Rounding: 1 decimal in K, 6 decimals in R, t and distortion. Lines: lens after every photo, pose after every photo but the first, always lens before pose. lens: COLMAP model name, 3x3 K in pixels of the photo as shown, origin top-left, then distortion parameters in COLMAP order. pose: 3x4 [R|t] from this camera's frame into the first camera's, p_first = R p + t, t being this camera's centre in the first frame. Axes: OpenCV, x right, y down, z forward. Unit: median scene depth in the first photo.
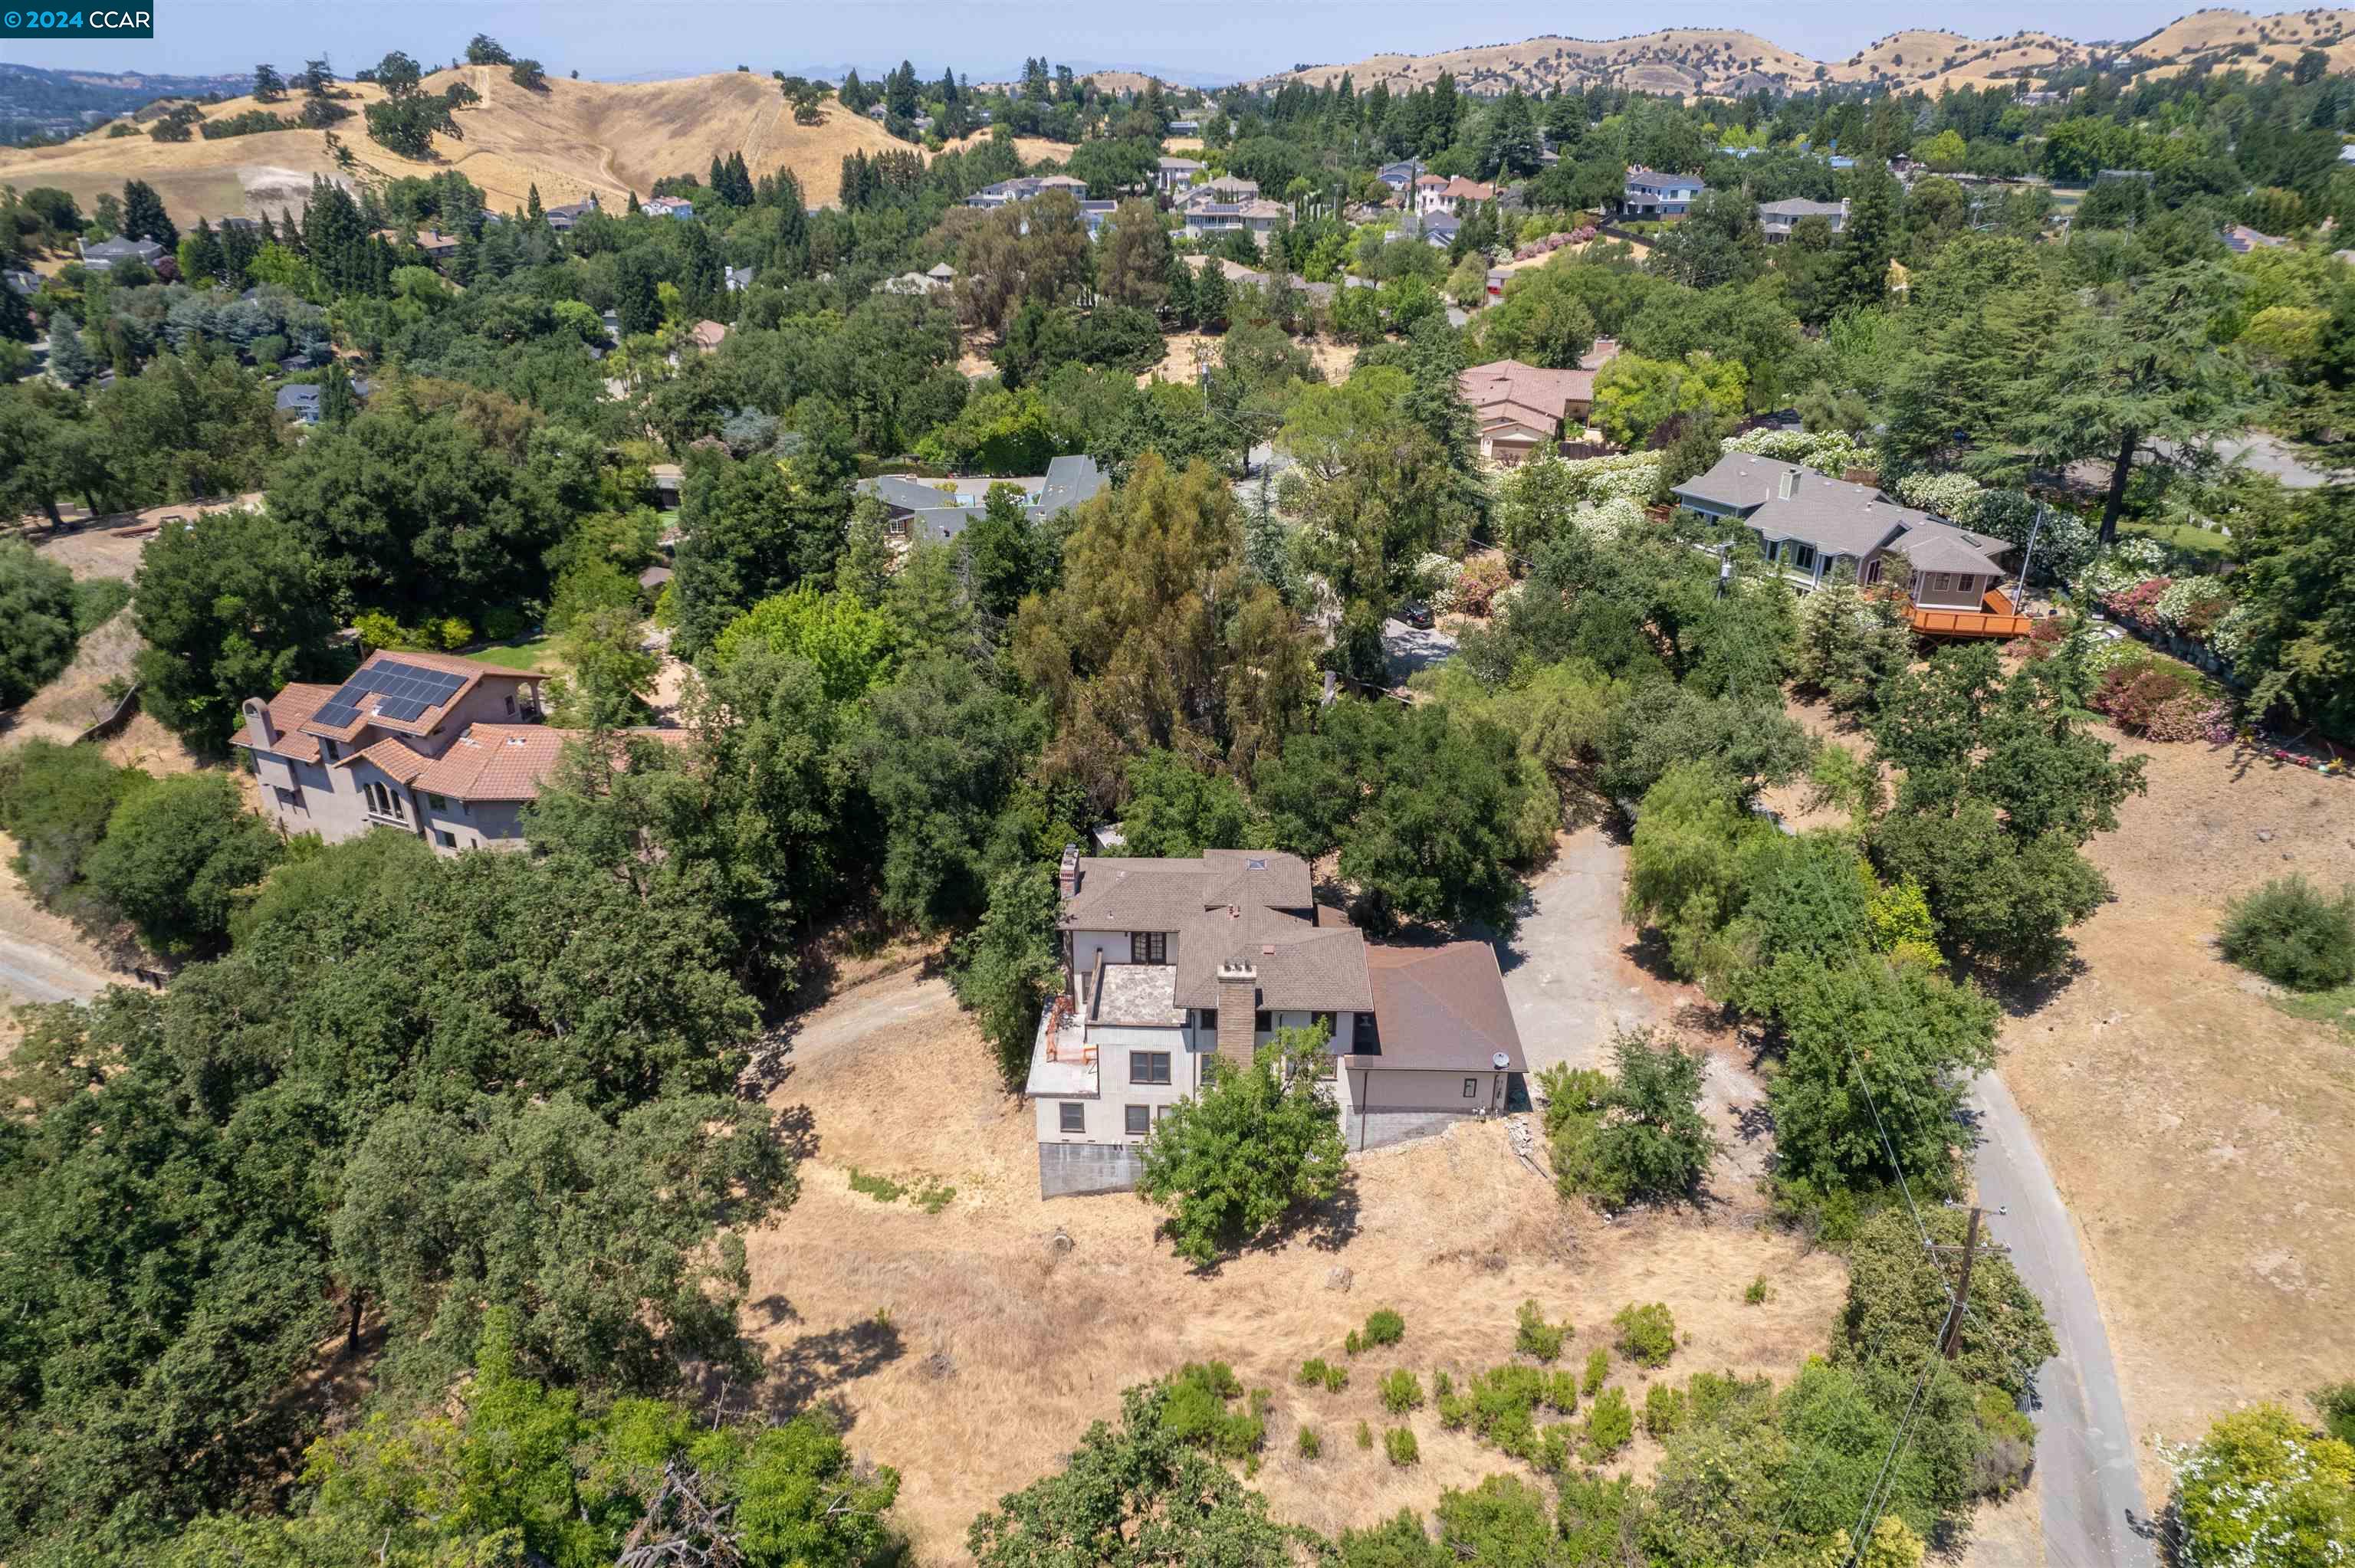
lens RADIAL K [[1490.1, 0, 1151.6], [0, 1490.1, 788.3], [0, 0, 1]] dist [-0.004954, -0.002460]
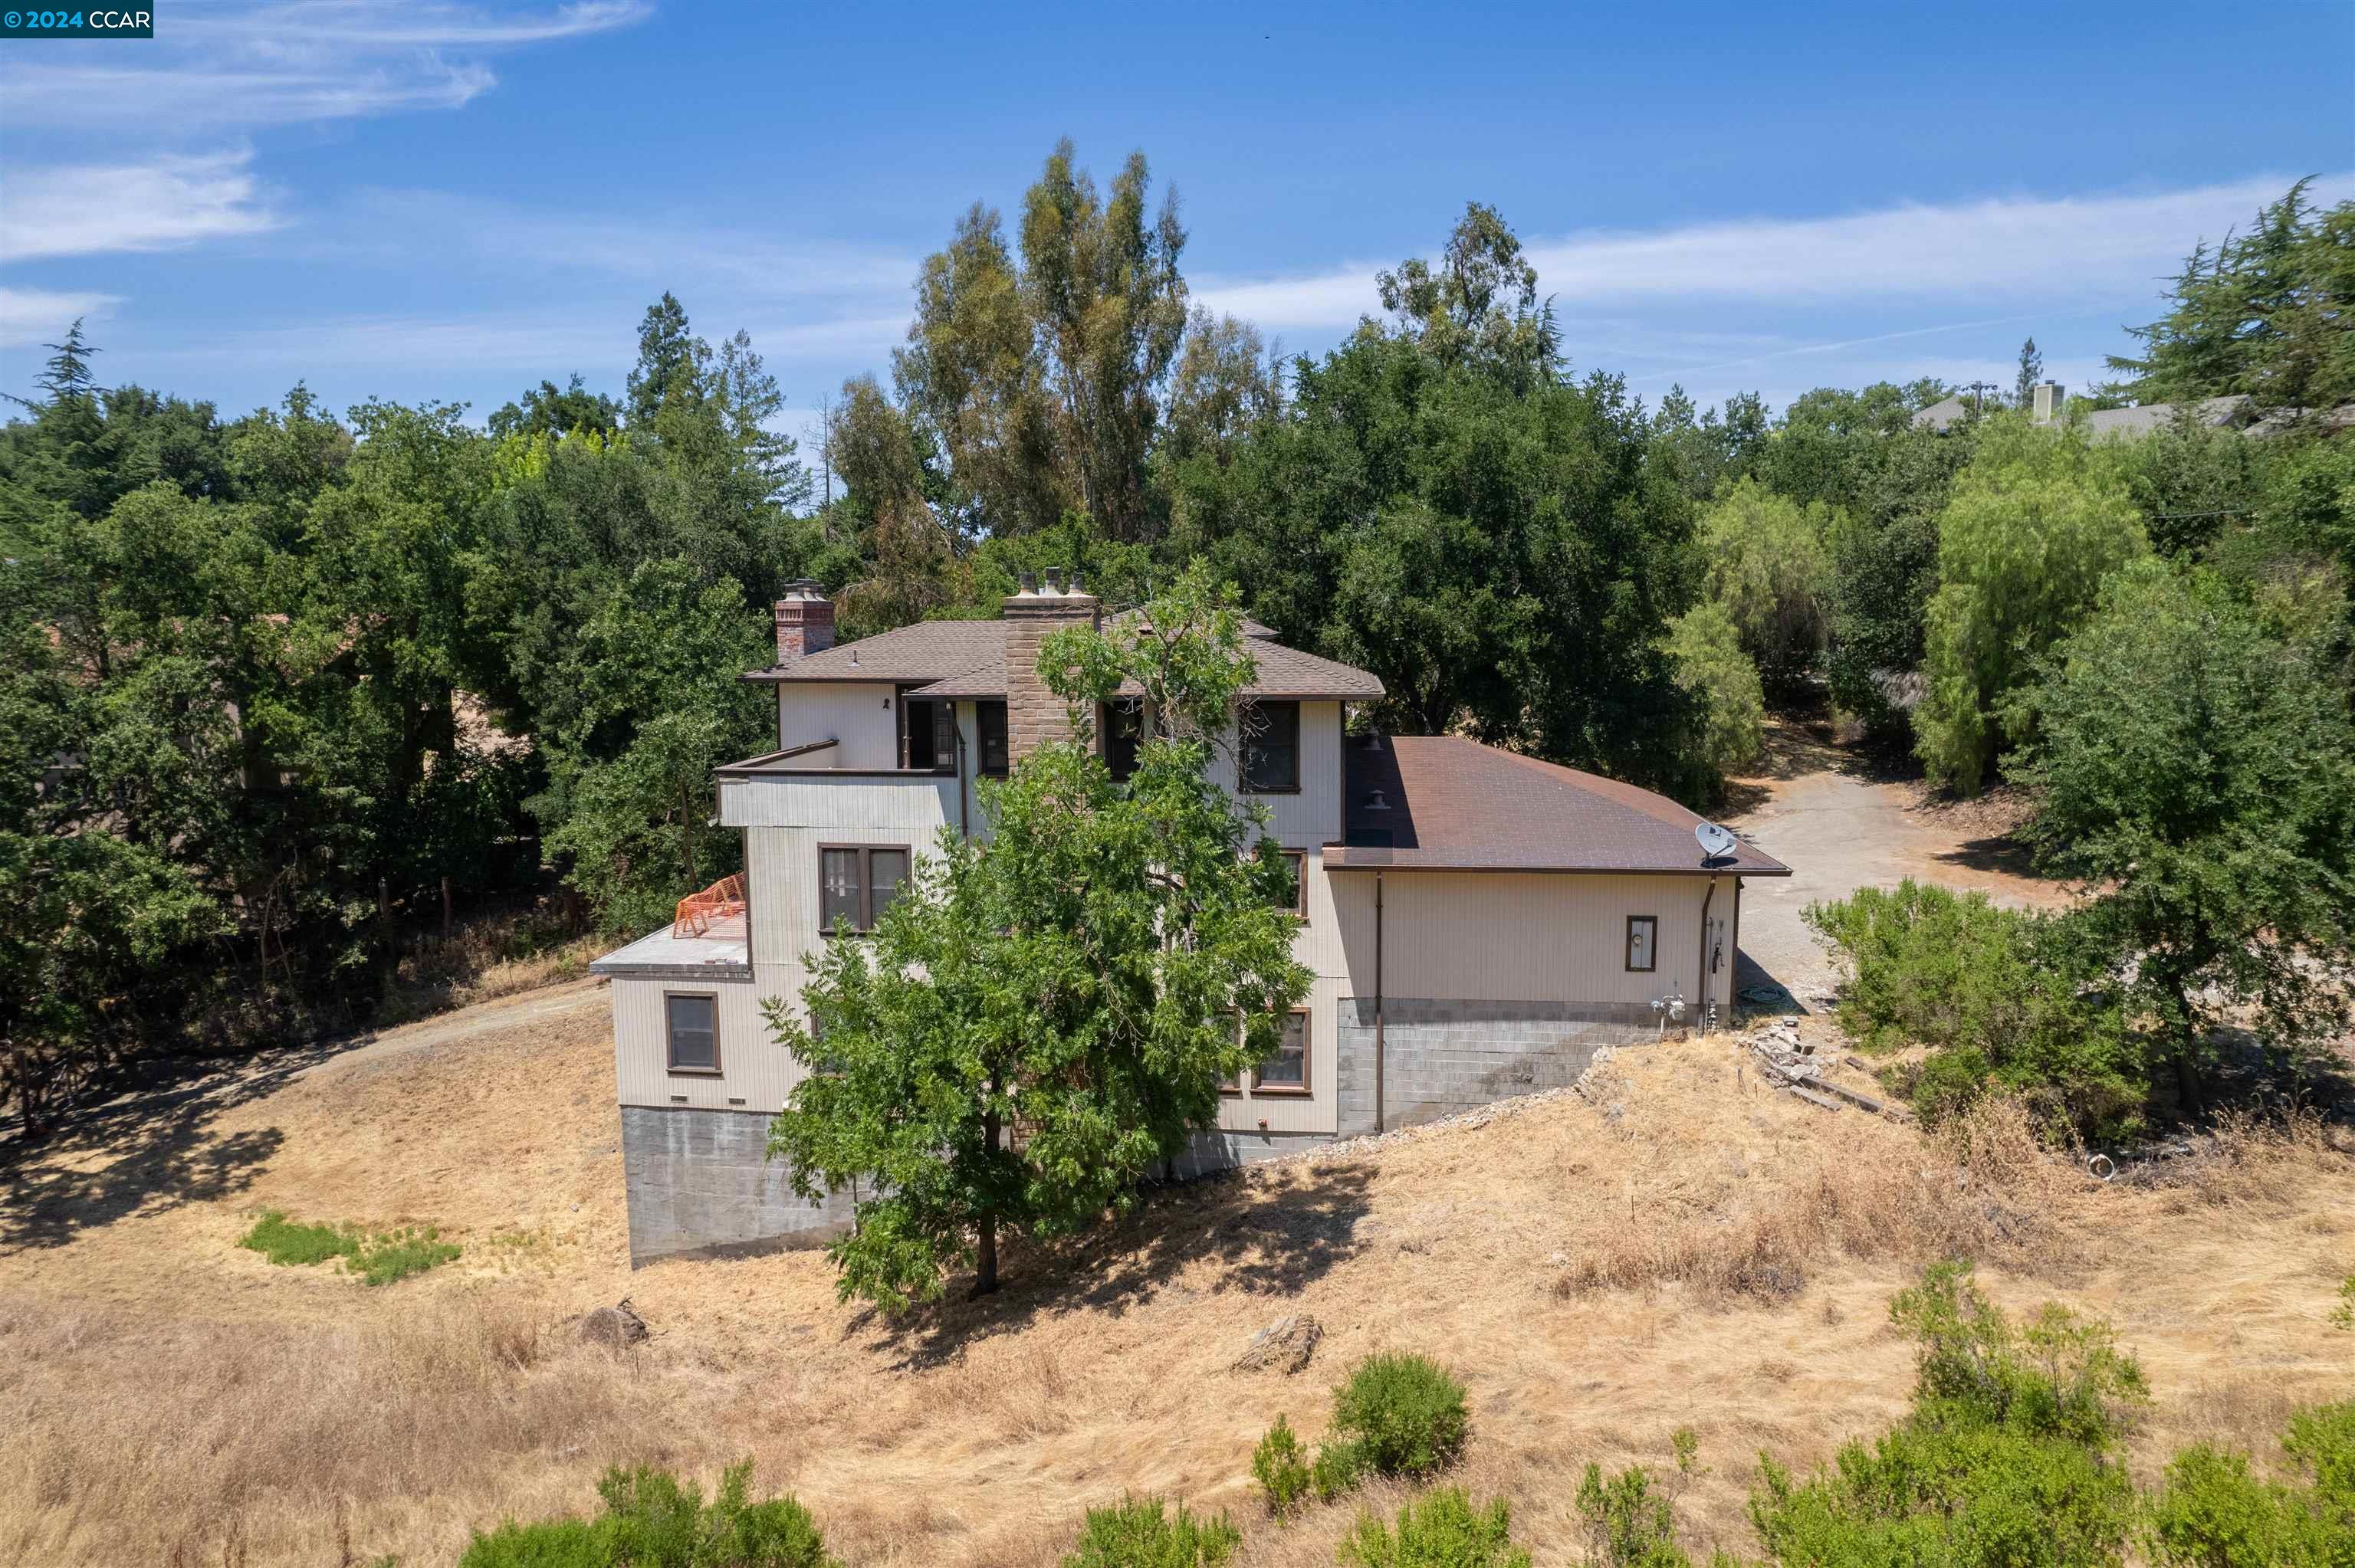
lens RADIAL K [[1400.7, 0, 1179.2], [0, 1400.7, 893.4], [0, 0, 1]] dist [-0.003814, -0.000960]
pose [[0.996779, 0.000487, -0.080202, 0.118584], [-0.024989, 0.952093, -0.304786, 0.304380], [0.076211, 0.305808, 0.949038, 0.621176]]
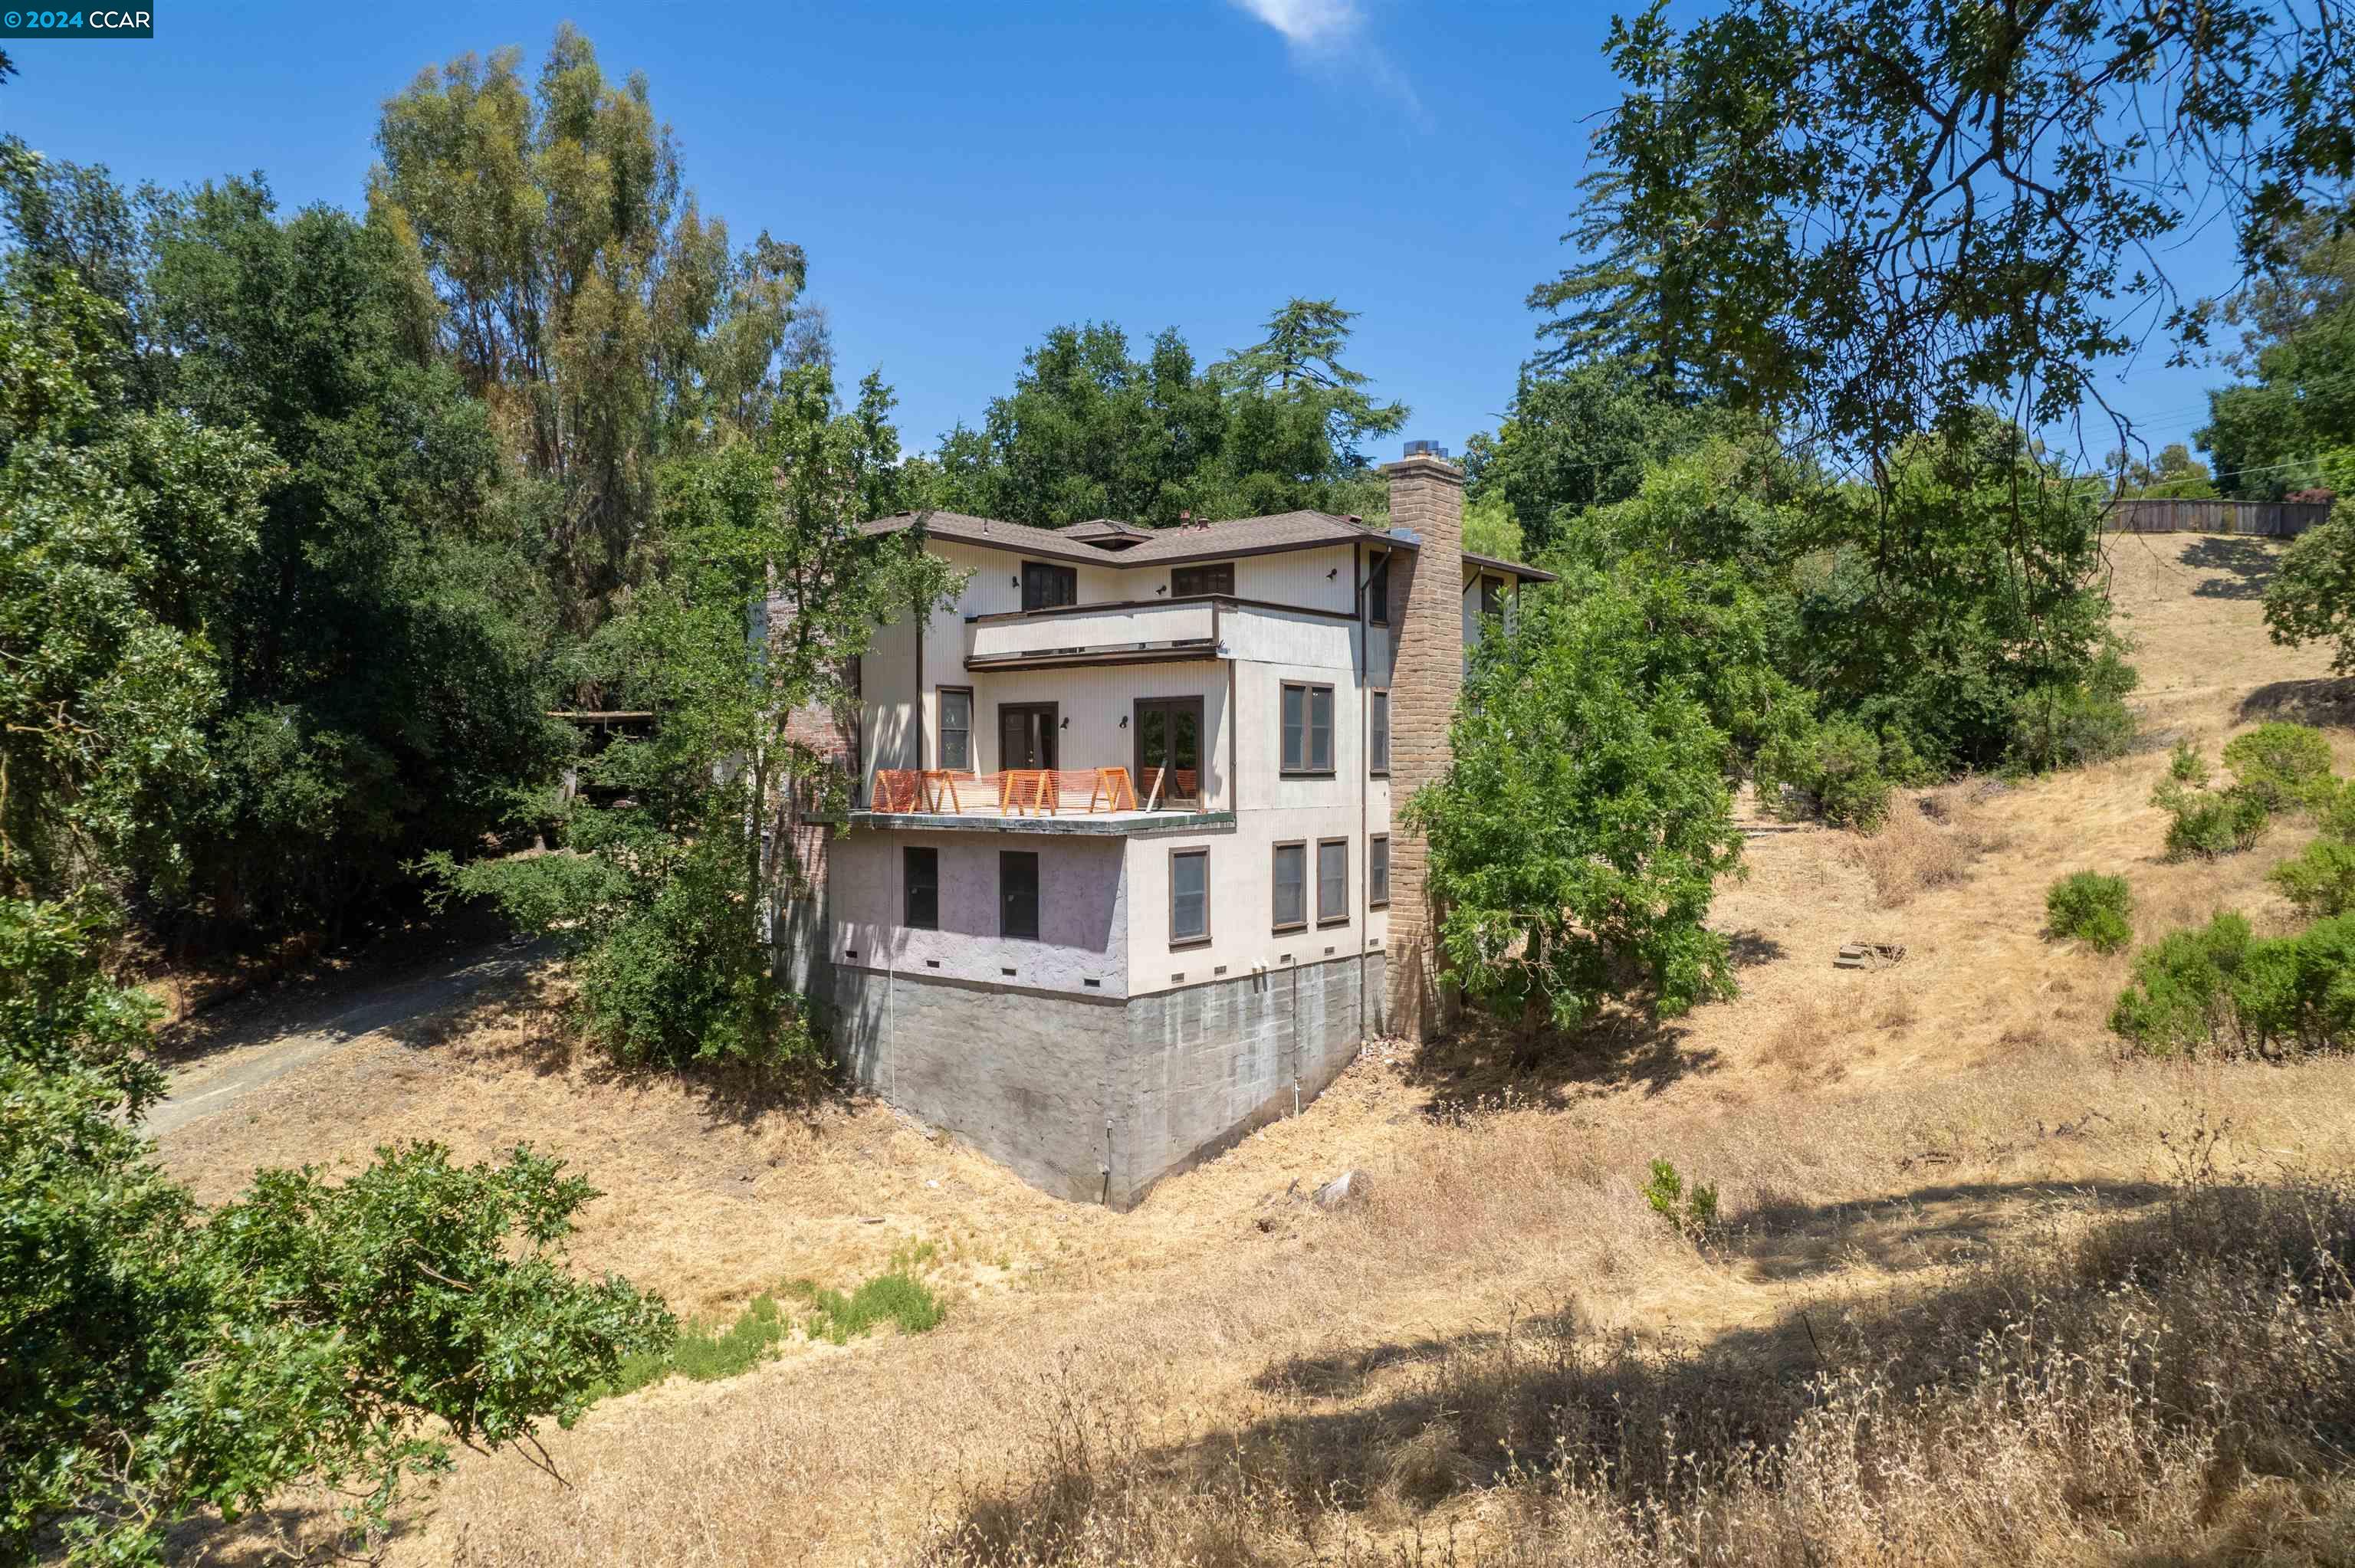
lens RADIAL K [[1490.1, 0, 1151.6], [0, 1490.1, 788.3], [0, 0, 1]] dist [-0.004954, -0.002460]
pose [[0.602783, -0.028773, 0.797386, -0.355849], [0.354339, 0.905054, -0.235204, 0.282563], [-0.714910, 0.424322, 0.555747, 0.796646]]
